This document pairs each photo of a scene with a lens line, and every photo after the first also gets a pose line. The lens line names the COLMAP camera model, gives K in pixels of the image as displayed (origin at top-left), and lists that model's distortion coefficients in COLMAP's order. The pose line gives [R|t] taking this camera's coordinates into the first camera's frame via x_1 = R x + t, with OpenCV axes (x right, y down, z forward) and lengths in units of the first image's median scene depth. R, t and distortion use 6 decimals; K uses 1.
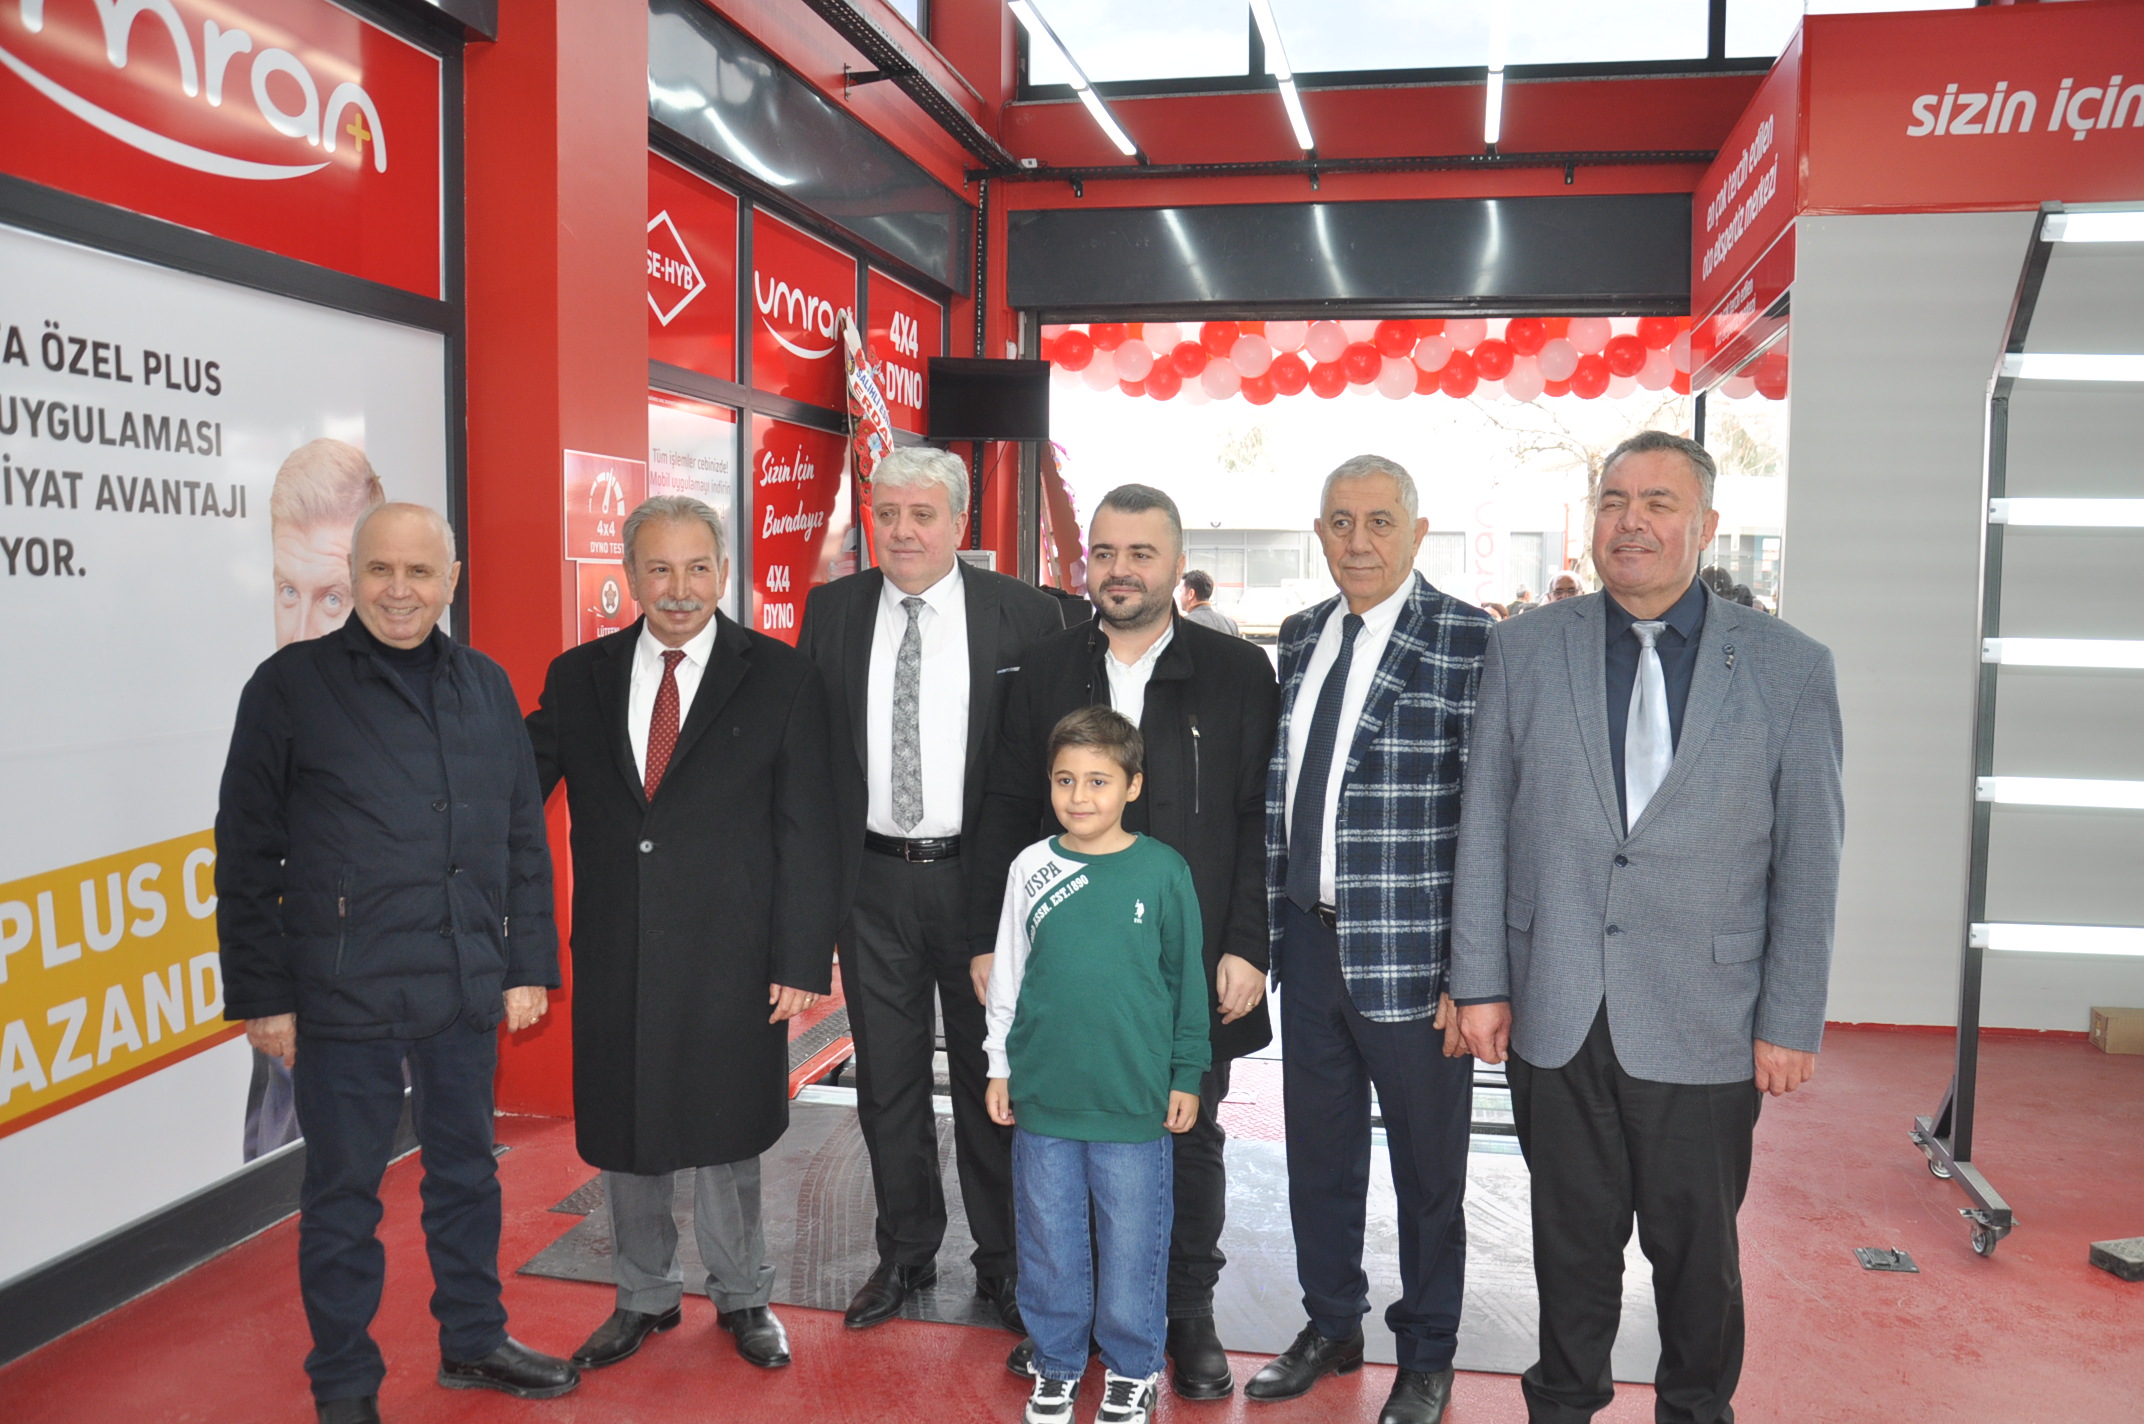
lens RADIAL K [[1773.7, 0, 1076.8], [0, 1773.7, 757.9], [0, 0, 1]] dist [-0.154321, 0.164851]
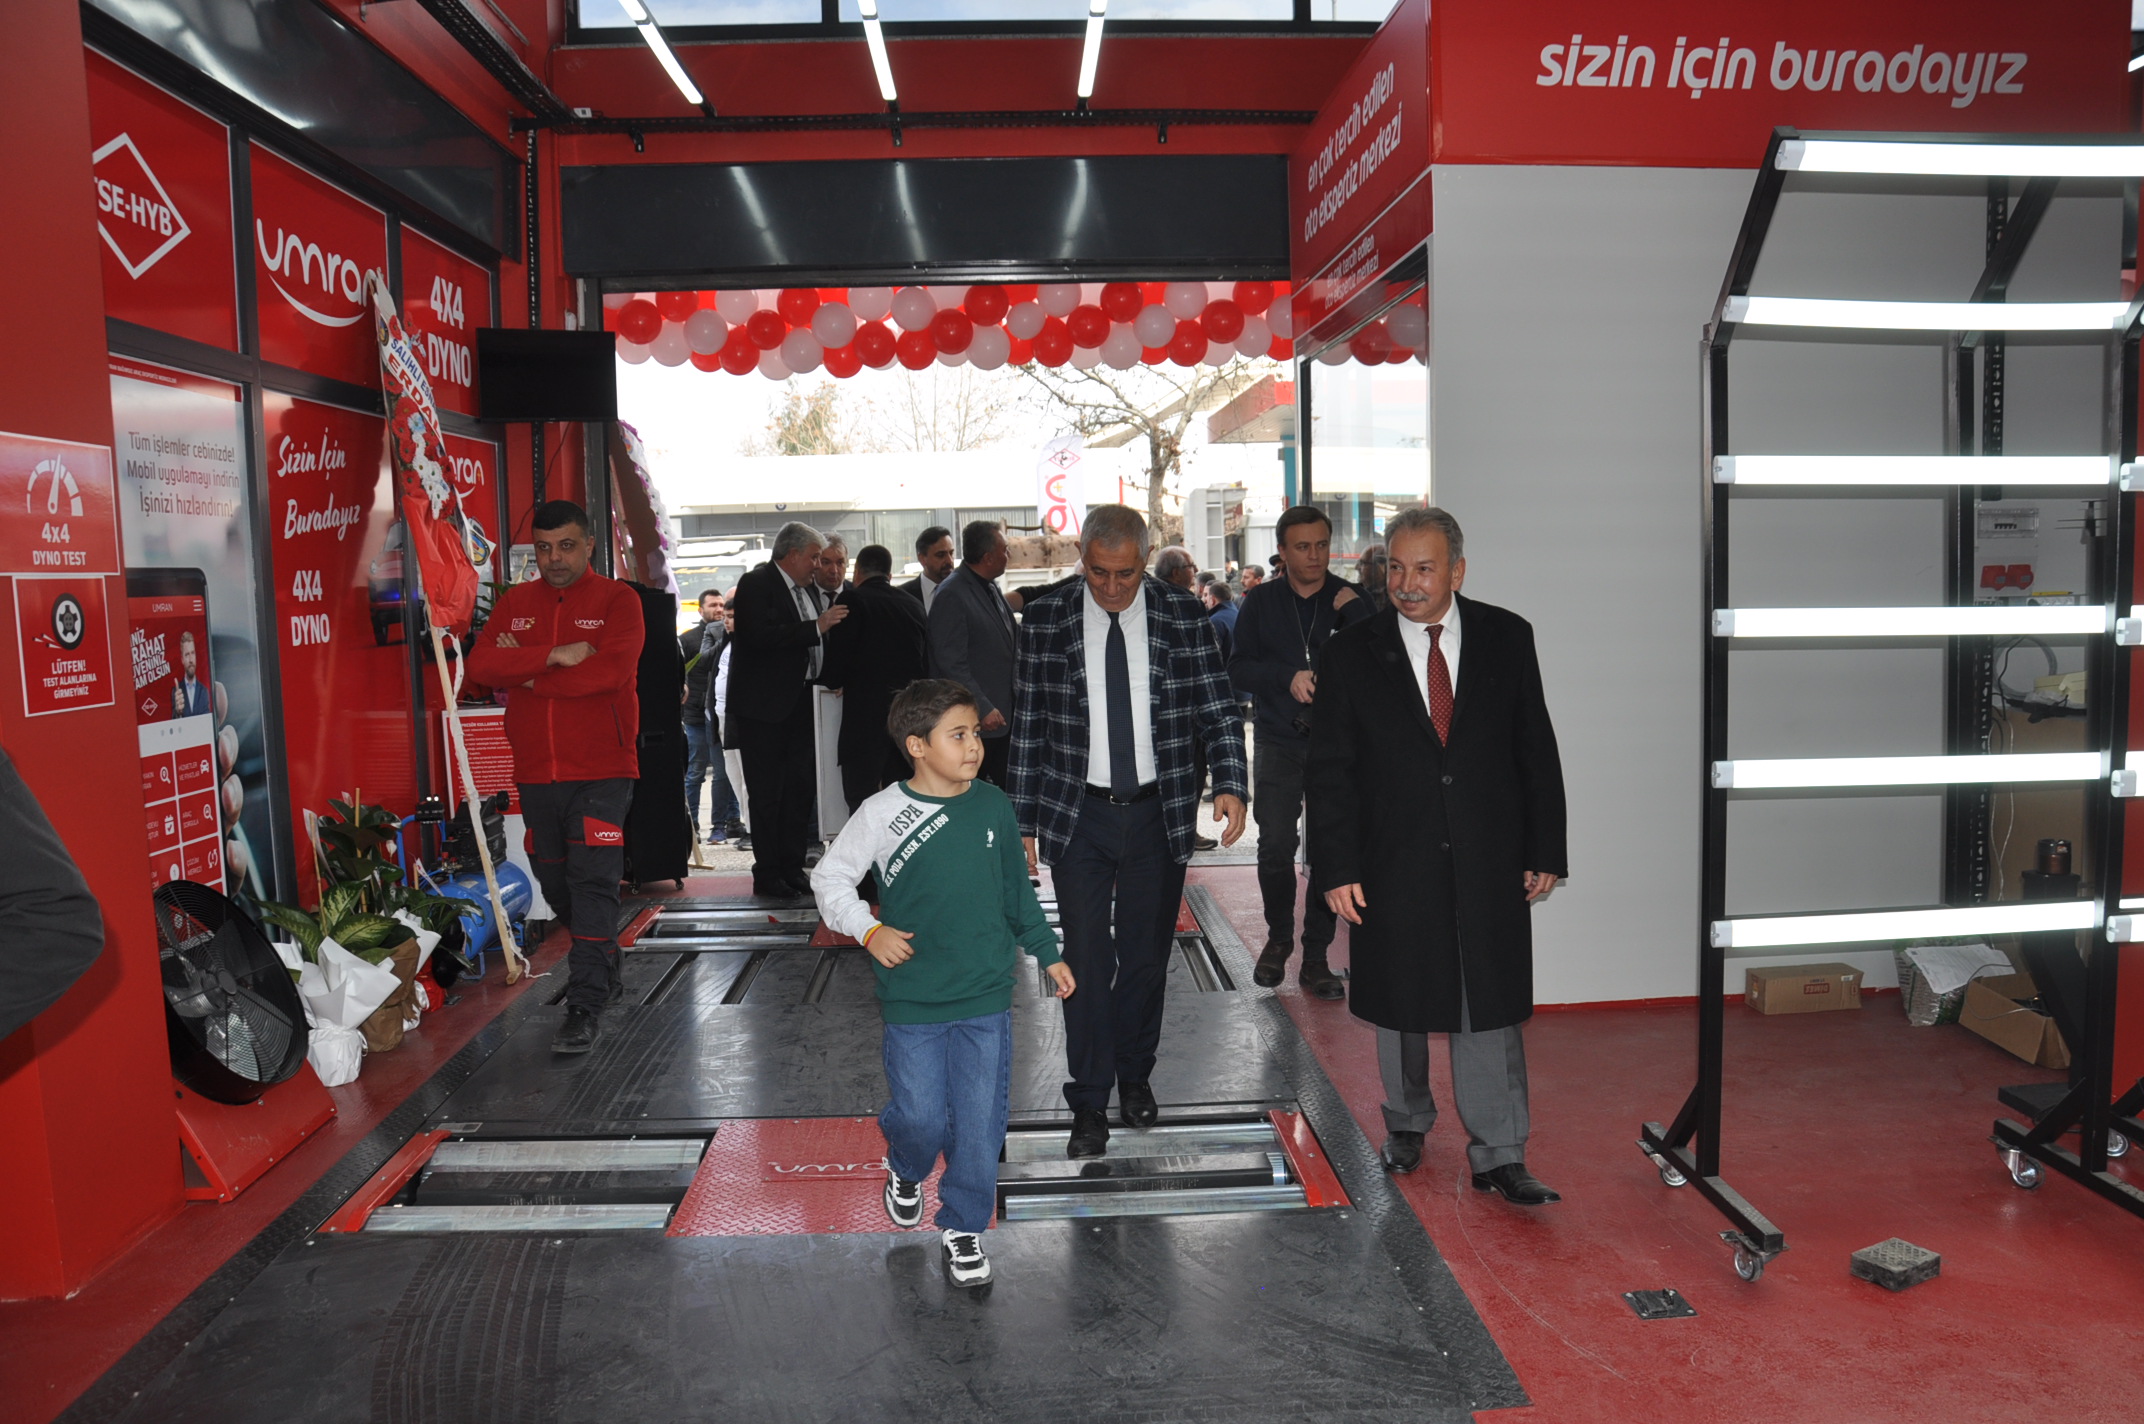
lens RADIAL K [[1729.4, 0, 1111.5], [0, 1729.4, 755.4], [0, 0, 1]] dist [-0.162434, 0.142134]
pose [[0.964024, -0.058019, 0.259405, -0.009539], [0.054520, 0.998299, 0.020666, -0.014821], [-0.260163, -0.005779, 0.965547, 0.113196]]
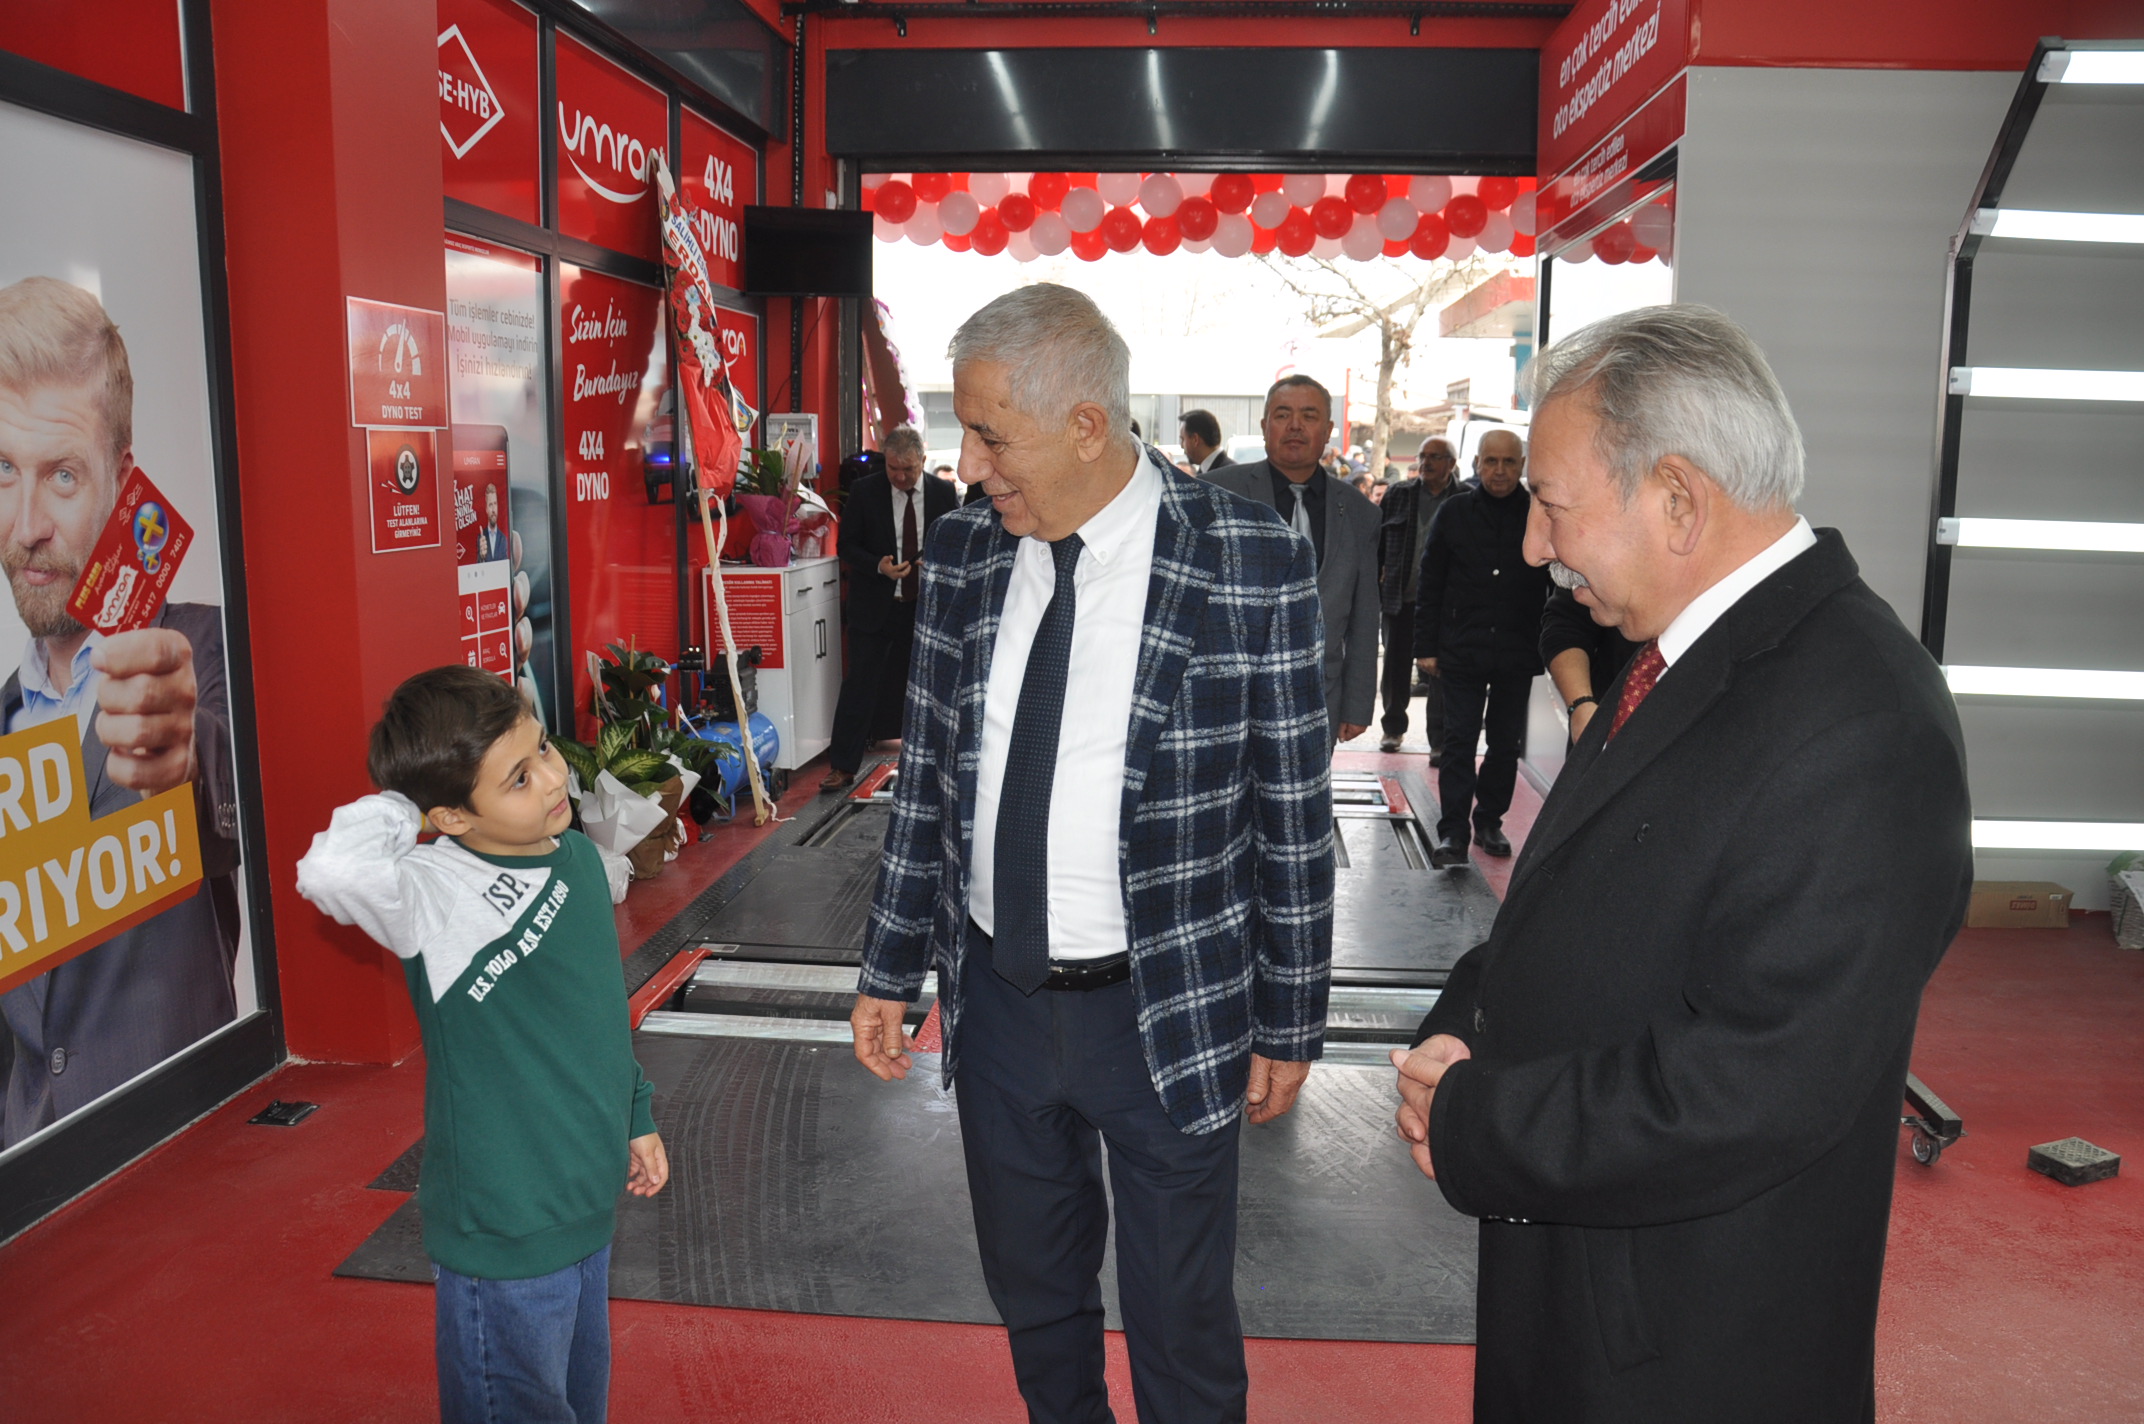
lens RADIAL K [[1722.2, 0, 1098.2], [0, 1722.2, 765.8], [0, 0, 1]] dist [-0.168619, 0.140642]
pose [[0.991286, -0.020966, 0.130045, -0.025007], [0.009613, 0.996133, 0.087325, -0.009666], [-0.131373, -0.085314, 0.987655, 0.082110]]
